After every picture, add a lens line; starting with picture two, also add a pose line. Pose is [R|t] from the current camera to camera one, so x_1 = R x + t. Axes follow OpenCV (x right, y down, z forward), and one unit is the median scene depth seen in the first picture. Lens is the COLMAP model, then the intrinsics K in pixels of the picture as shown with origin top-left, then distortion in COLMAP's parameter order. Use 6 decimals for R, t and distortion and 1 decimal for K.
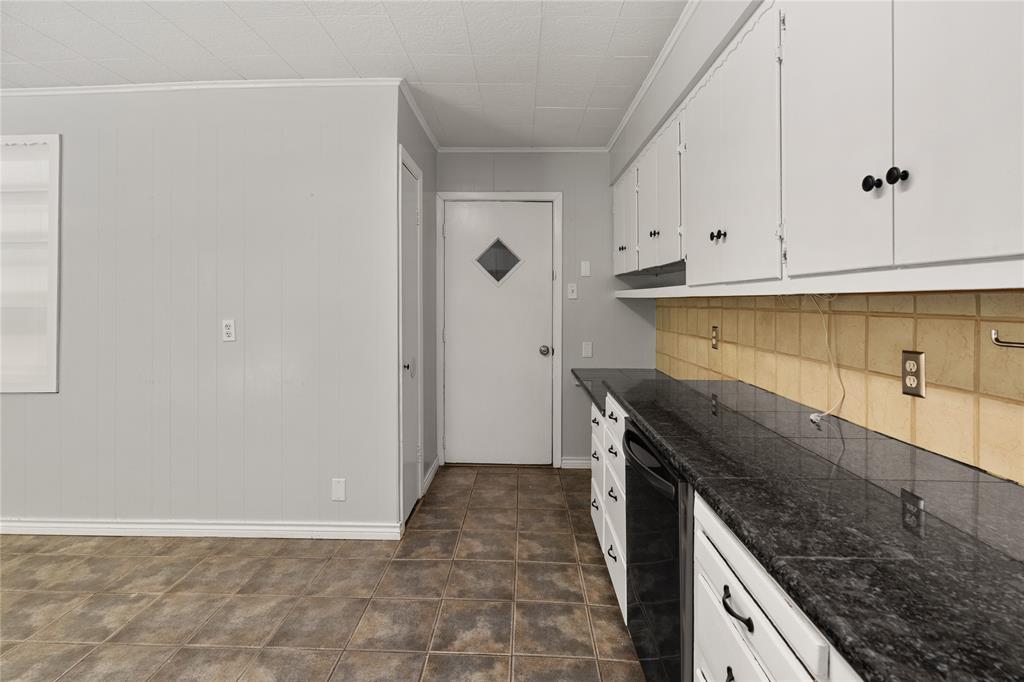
lens RADIAL K [[478.6, 0, 511.0], [0, 478.6, 304.3], [0, 0, 1]] dist [-0.002873, -0.000801]
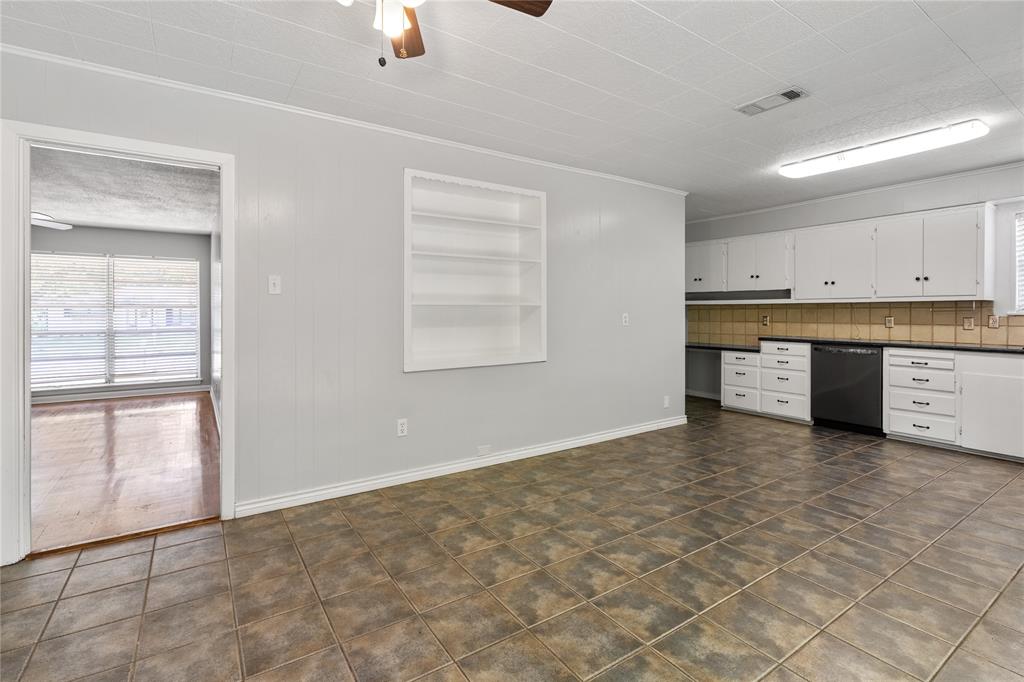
lens RADIAL K [[471.2, 0, 509.9], [0, 471.2, 317.9], [0, 0, 1]] dist [-0.000999, 0.000187]
pose [[0.815066, -0.004527, 0.579351, -2.172770], [0.002407, 0.999987, 0.004427, 0.044869], [-0.579364, -0.002213, 0.815066, -0.193357]]
